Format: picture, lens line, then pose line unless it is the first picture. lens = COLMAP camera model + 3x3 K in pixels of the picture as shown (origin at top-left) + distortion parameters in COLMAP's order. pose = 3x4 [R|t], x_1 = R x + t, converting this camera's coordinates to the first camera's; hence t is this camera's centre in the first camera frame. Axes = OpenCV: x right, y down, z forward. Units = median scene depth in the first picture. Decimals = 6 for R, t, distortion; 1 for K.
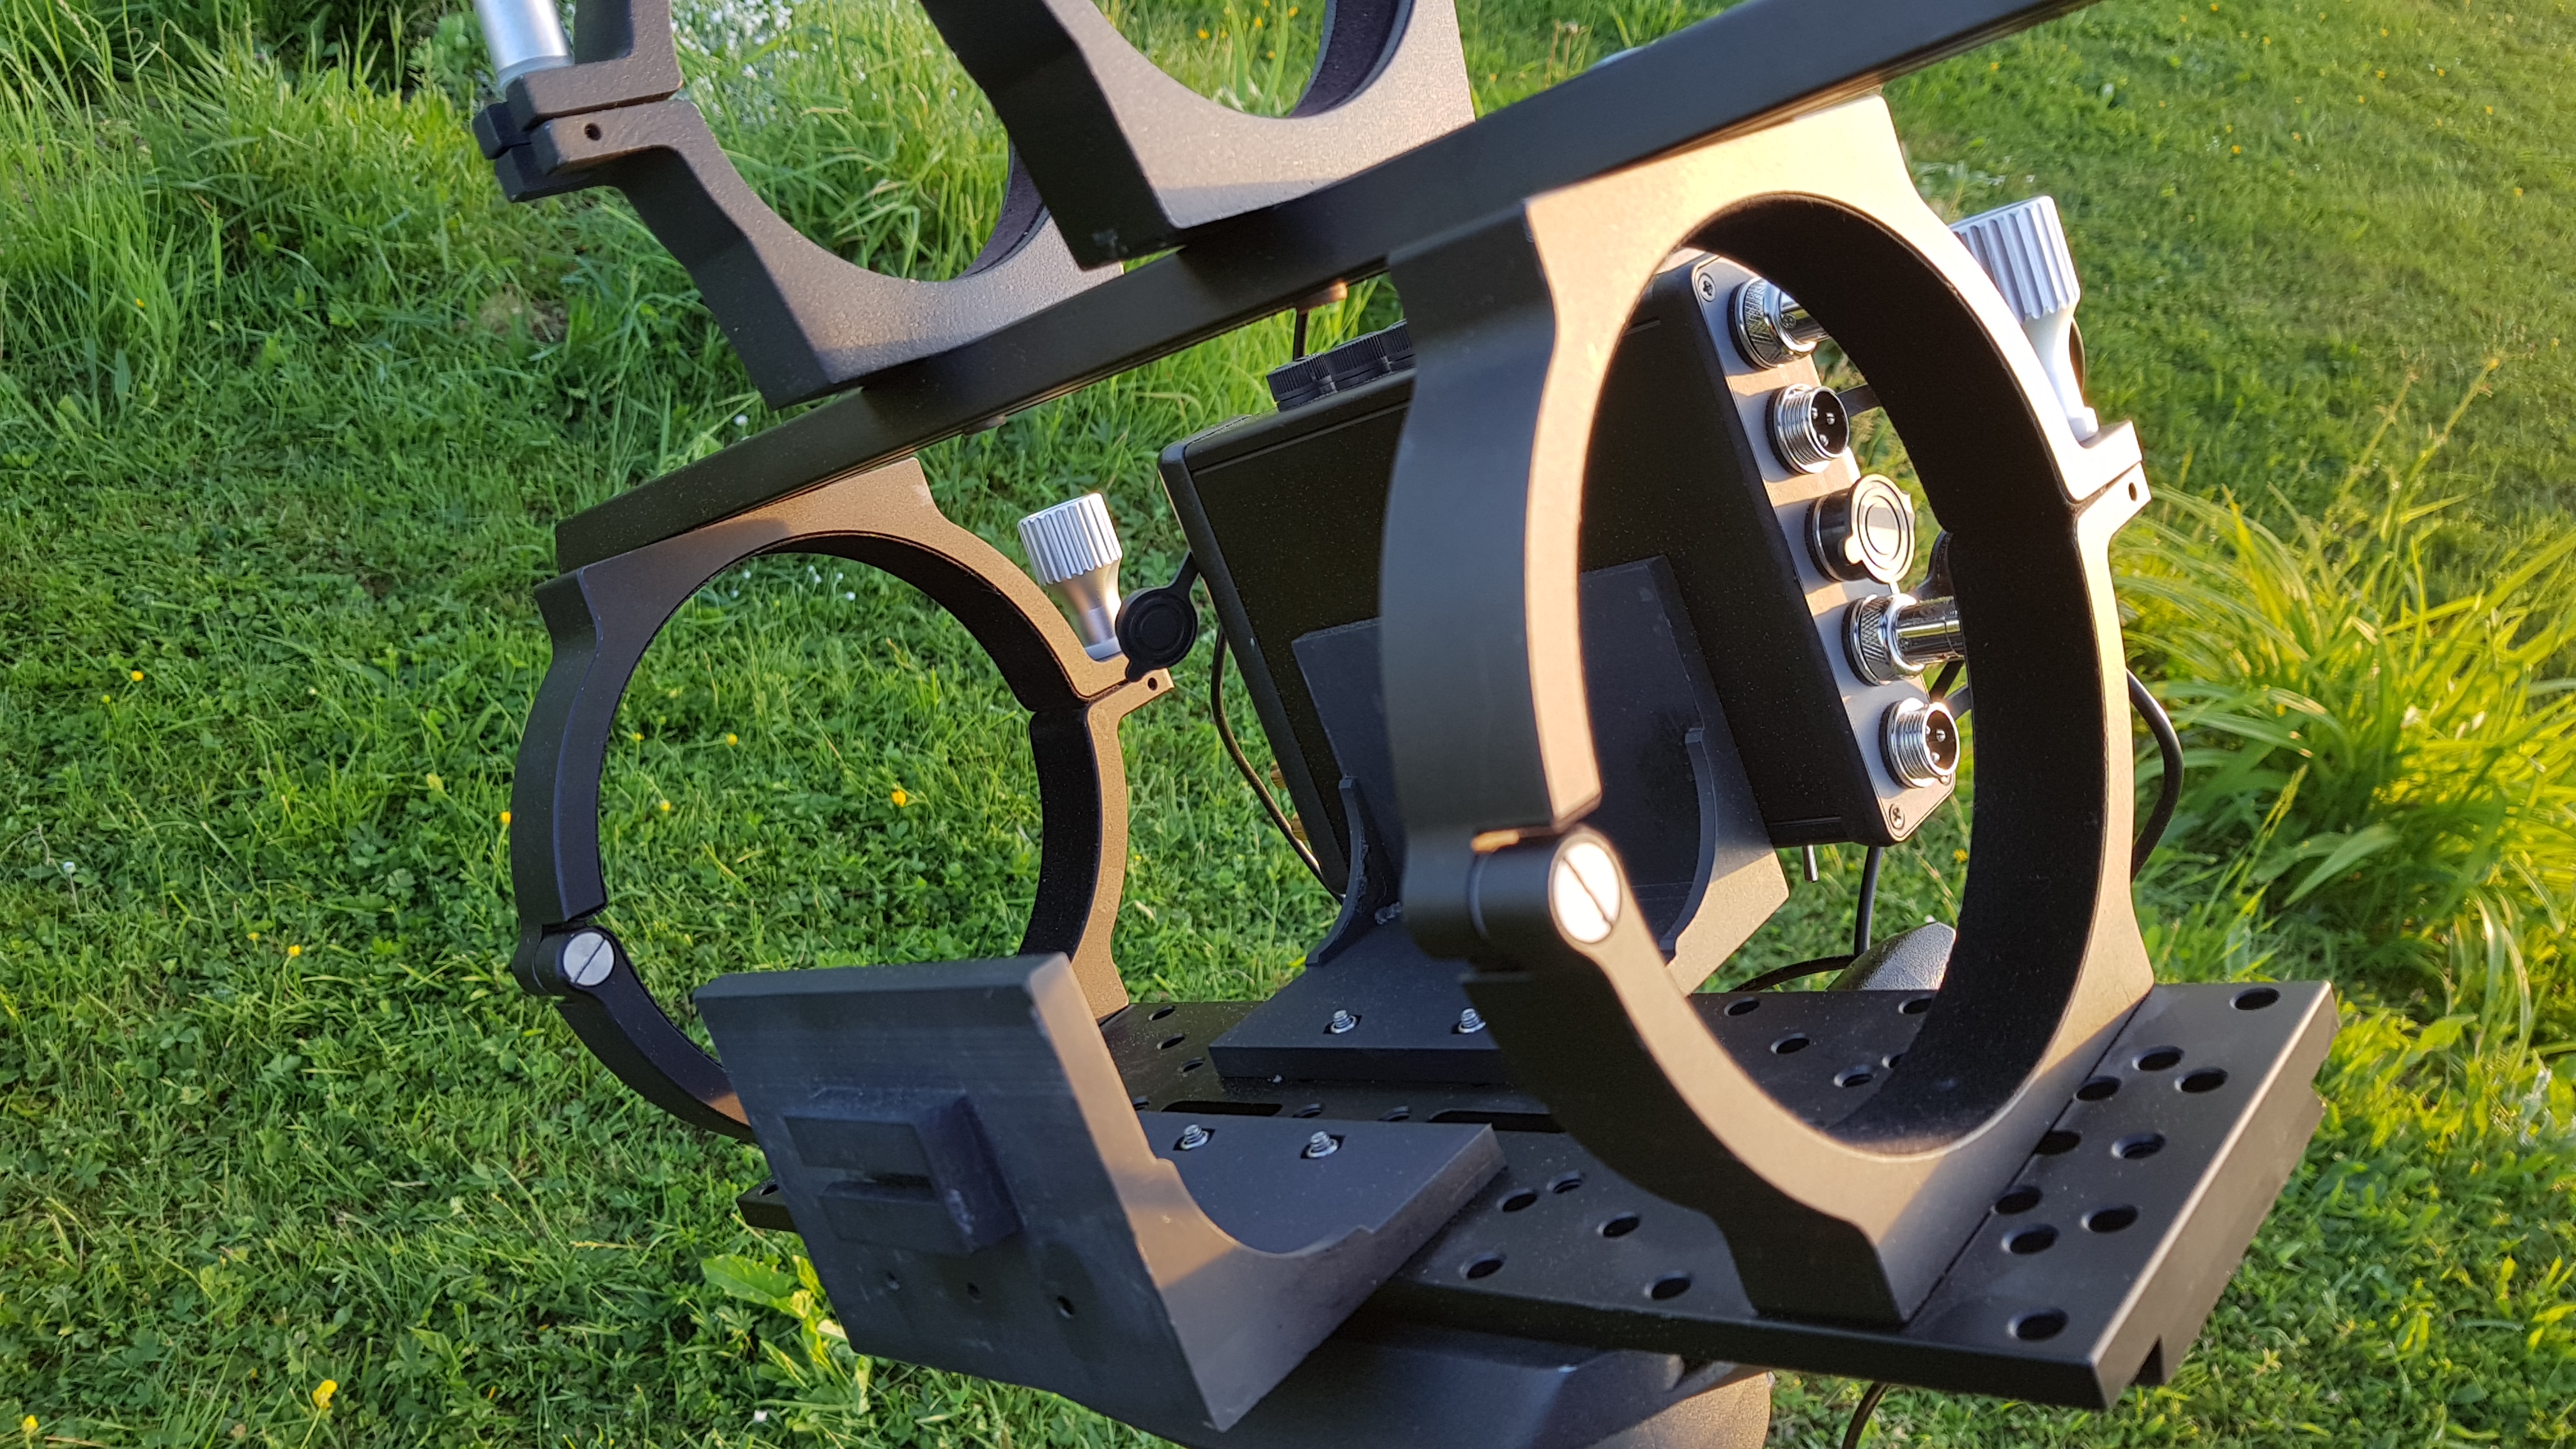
lens RADIAL K [[1999.4, 0, 1223.7], [0, 1999.4, 654.5], [0, 0, 1]] dist [0.003722, -0.031527]
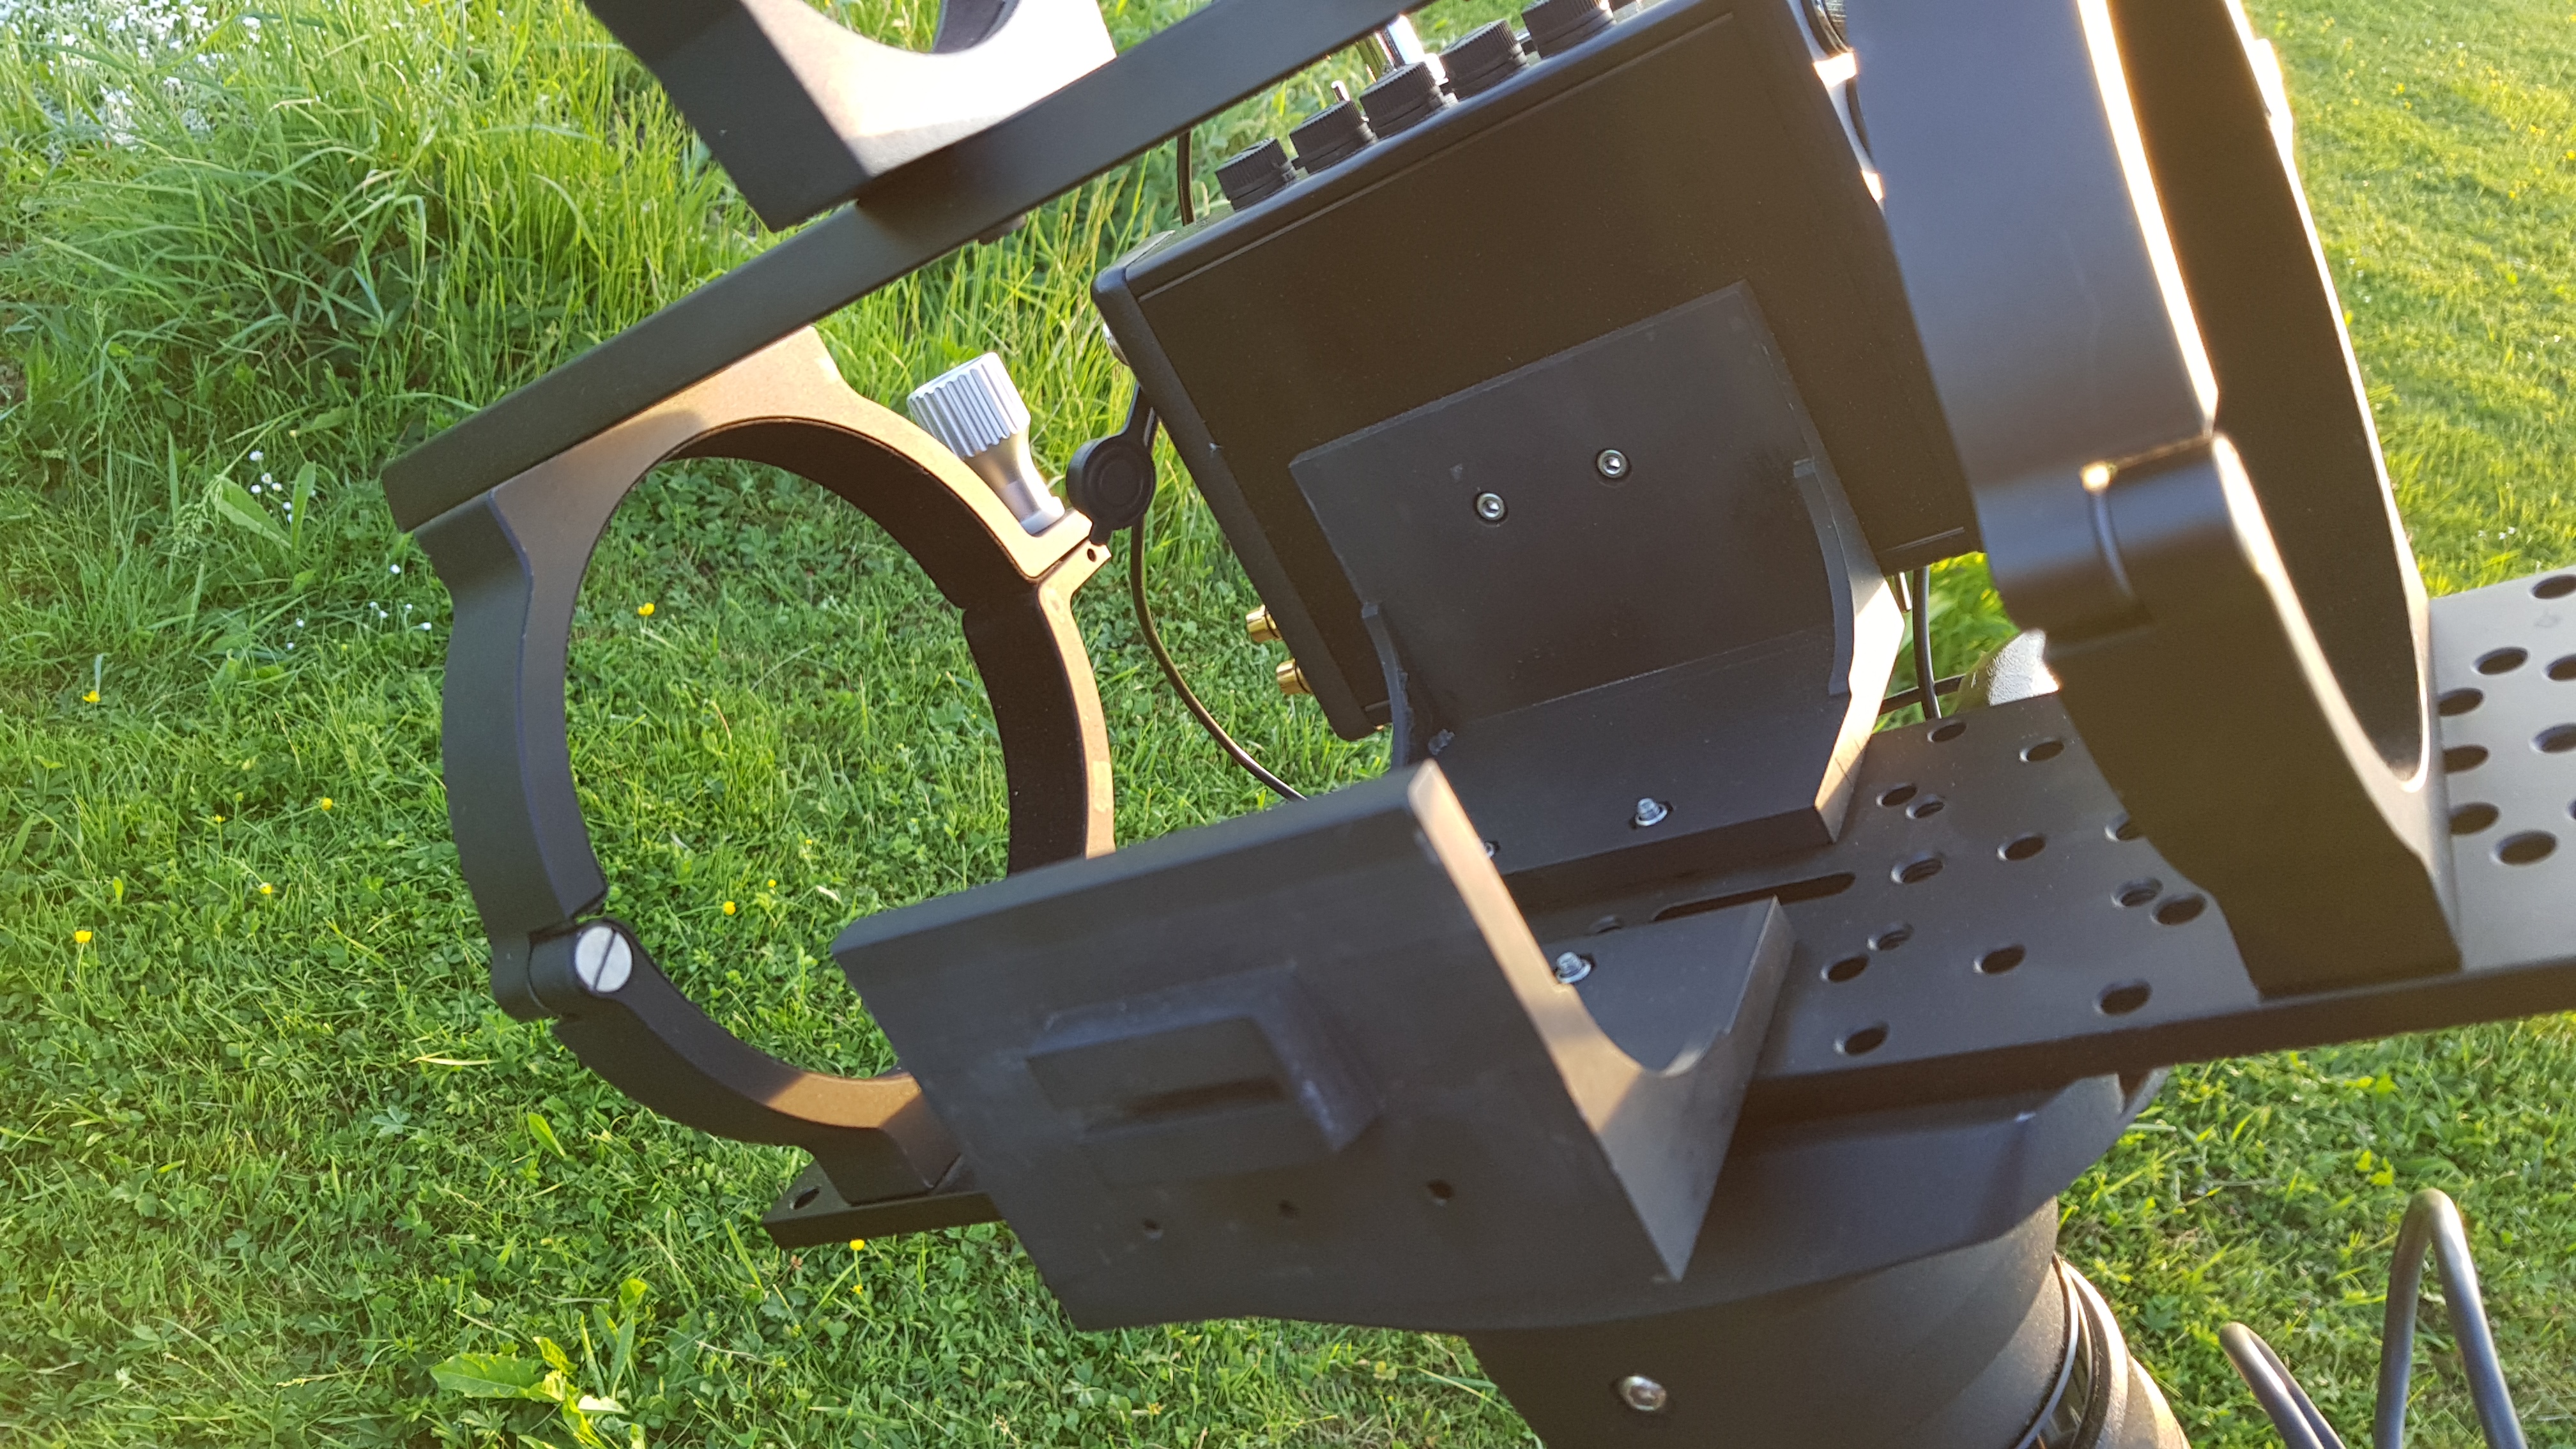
lens RADIAL K [[1999.4, 0, 1223.7], [0, 1999.4, 654.5], [0, 0, 1]] dist [0.003722, -0.031527]
pose [[0.957649, -0.175701, 0.228118, -0.056643], [0.170862, 0.984444, 0.040951, 0.009519], [-0.231764, -0.000240, 0.972772, 0.036044]]
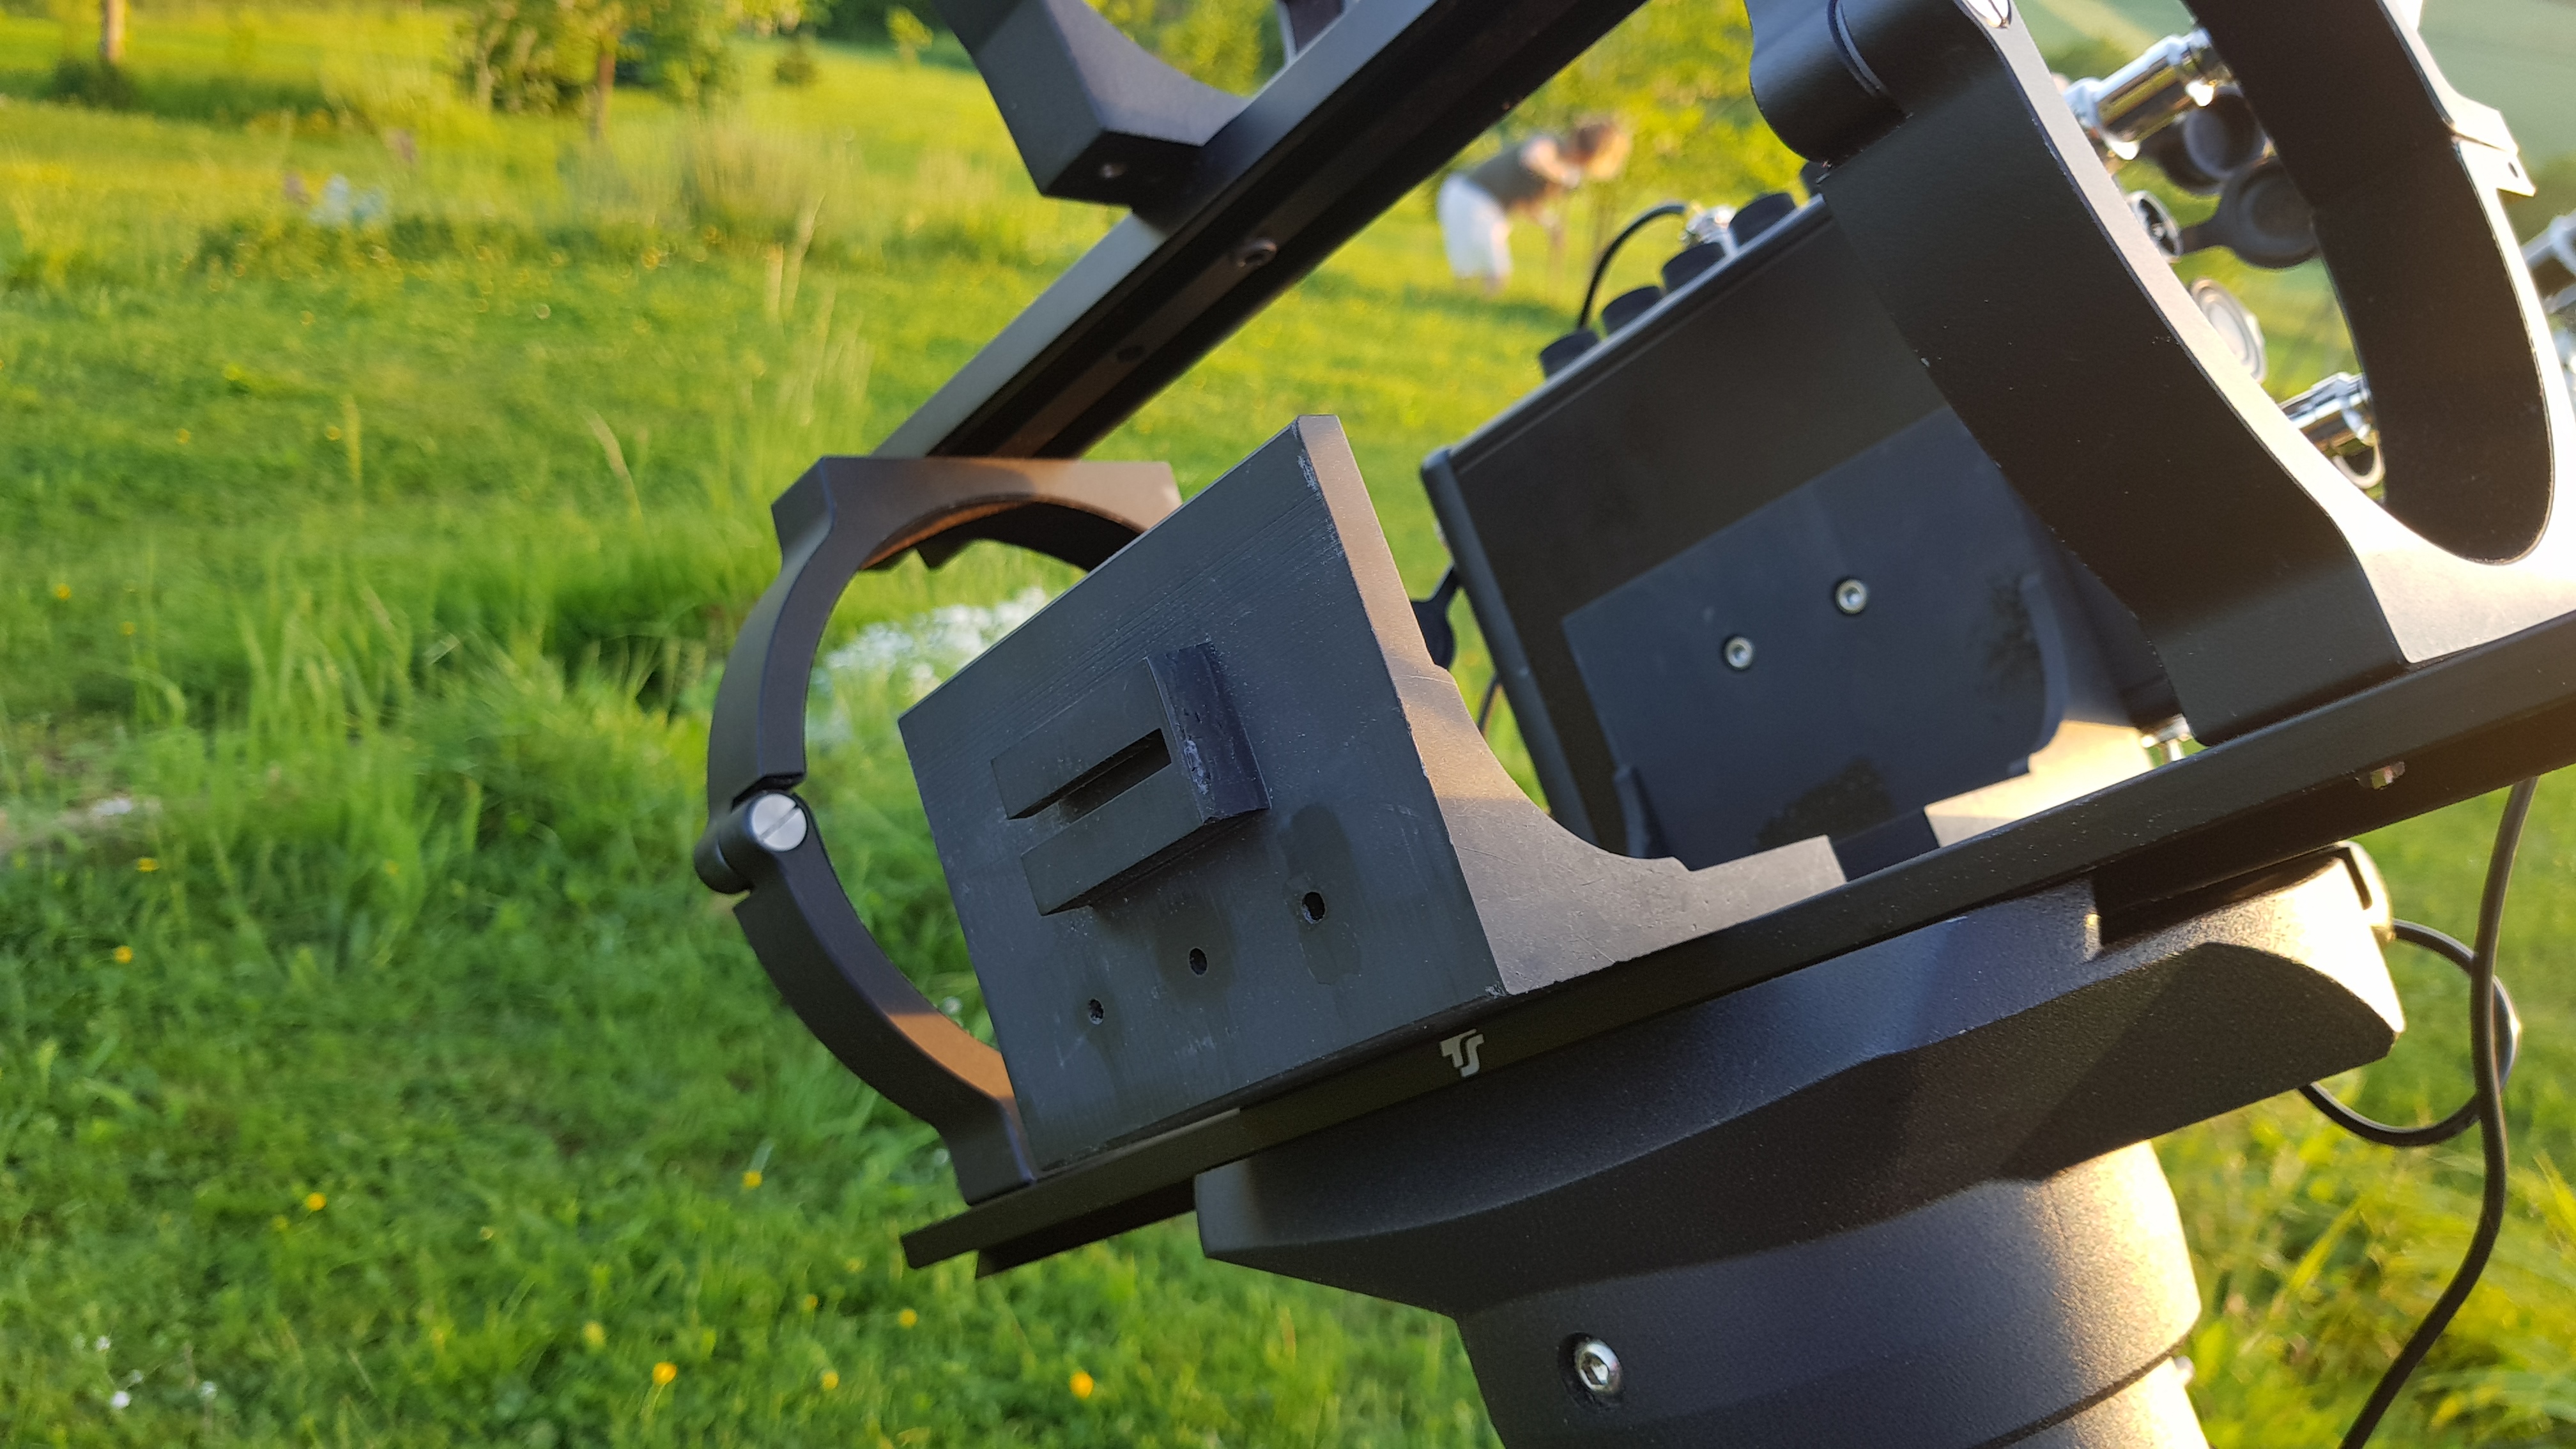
lens RADIAL K [[2018.7, 0, 1274.1], [0, 2018.7, 715.0], [0, 0, 1]] dist [0.000745, -0.065051]
pose [[0.996240, 0.024366, -0.083135, -0.005235], [-0.051283, 0.939298, -0.339248, 0.094598], [0.069822, 0.342236, 0.937016, 0.036196]]
